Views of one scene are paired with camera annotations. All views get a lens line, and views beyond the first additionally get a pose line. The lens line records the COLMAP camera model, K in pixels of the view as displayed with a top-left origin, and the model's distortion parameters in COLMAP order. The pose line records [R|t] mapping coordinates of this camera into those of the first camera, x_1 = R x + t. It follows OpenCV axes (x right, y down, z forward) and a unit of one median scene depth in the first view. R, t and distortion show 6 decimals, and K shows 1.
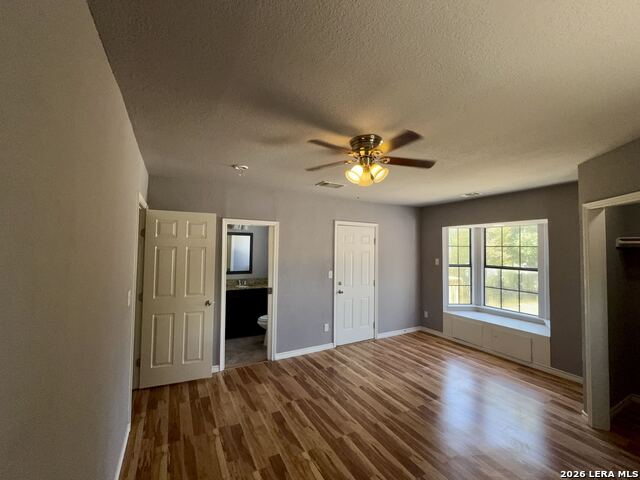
lens RADIAL K [[271.8, 0, 320.0], [0, 271.8, 240.0], [0, 0, 1]] dist [-0.011650, 0.000122]
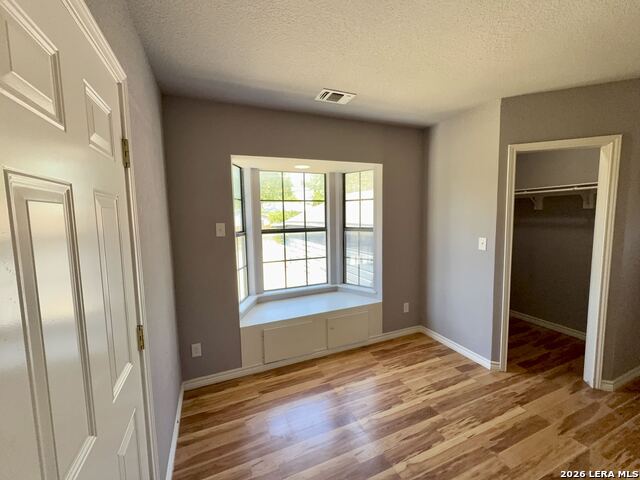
lens RADIAL K [[271.8, 0, 320.0], [0, 271.8, 240.0], [0, 0, 1]] dist [-0.011650, 0.000122]
pose [[0.082918, -0.129102, 0.988159, -0.014148], [-0.022295, 0.991085, 0.131355, 0.044708], [-0.996307, -0.032923, 0.079300, 1.096694]]
